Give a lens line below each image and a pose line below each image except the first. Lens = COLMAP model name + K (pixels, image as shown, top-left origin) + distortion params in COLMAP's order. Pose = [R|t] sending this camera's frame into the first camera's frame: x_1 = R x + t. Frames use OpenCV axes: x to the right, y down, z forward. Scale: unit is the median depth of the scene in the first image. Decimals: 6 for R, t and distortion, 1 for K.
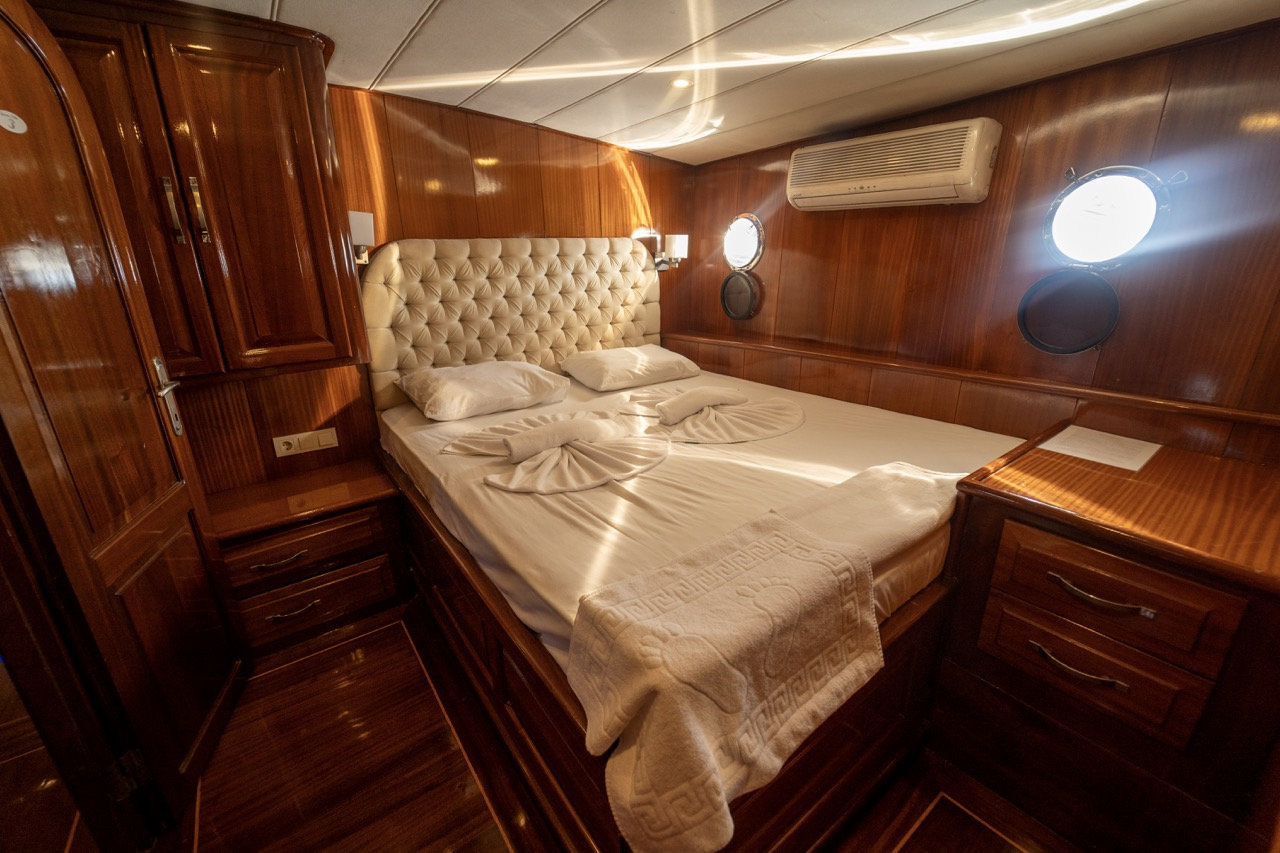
lens RADIAL K [[514.7, 0, 629.4], [0, 514.7, 425.4], [0, 0, 1]] dist [-0.019246, -0.000353]
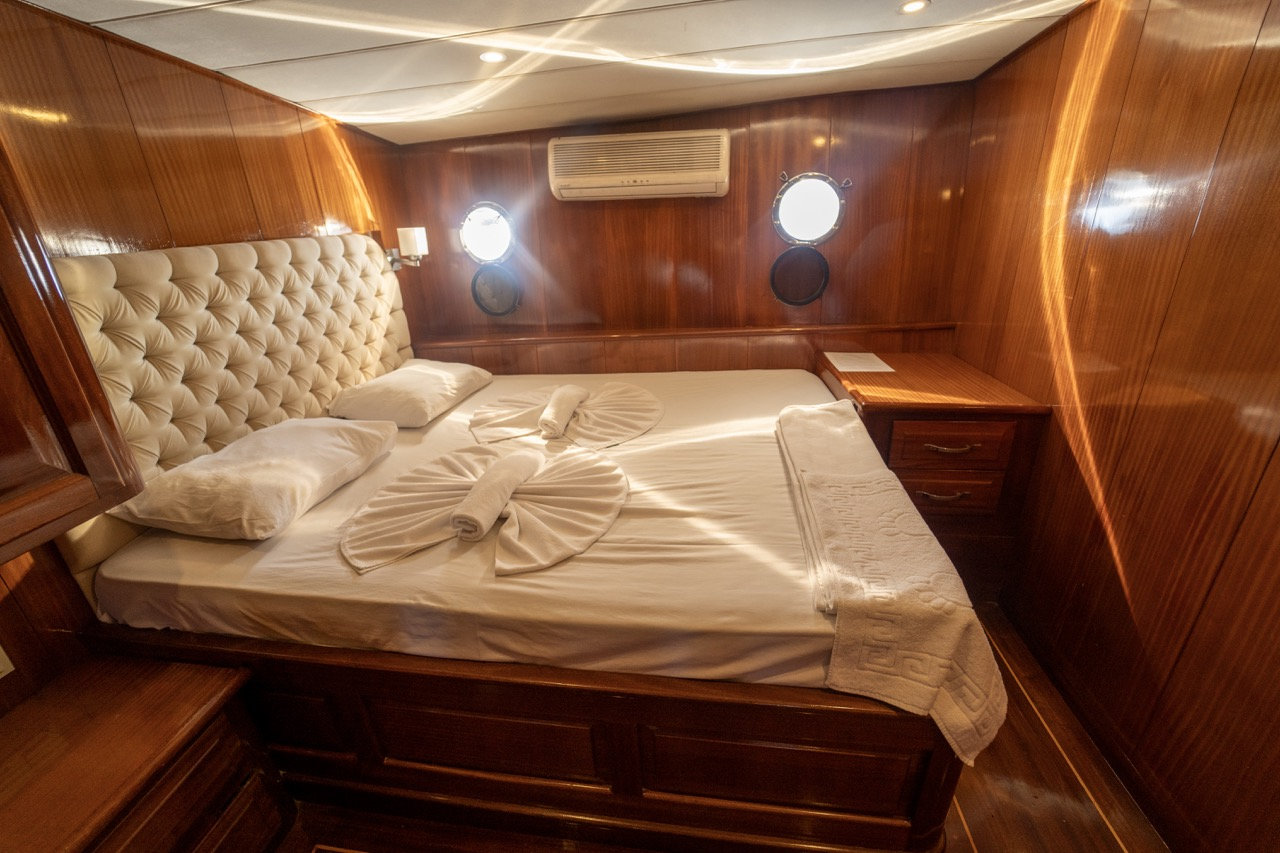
lens RADIAL K [[514.7, 0, 629.4], [0, 514.7, 425.4], [0, 0, 1]] dist [-0.019246, -0.000353]
pose [[0.705423, -0.282619, 0.650004, -0.388941], [0.259608, 0.956361, 0.134080, -0.101936], [-0.659532, 0.074163, 0.748009, 0.197724]]
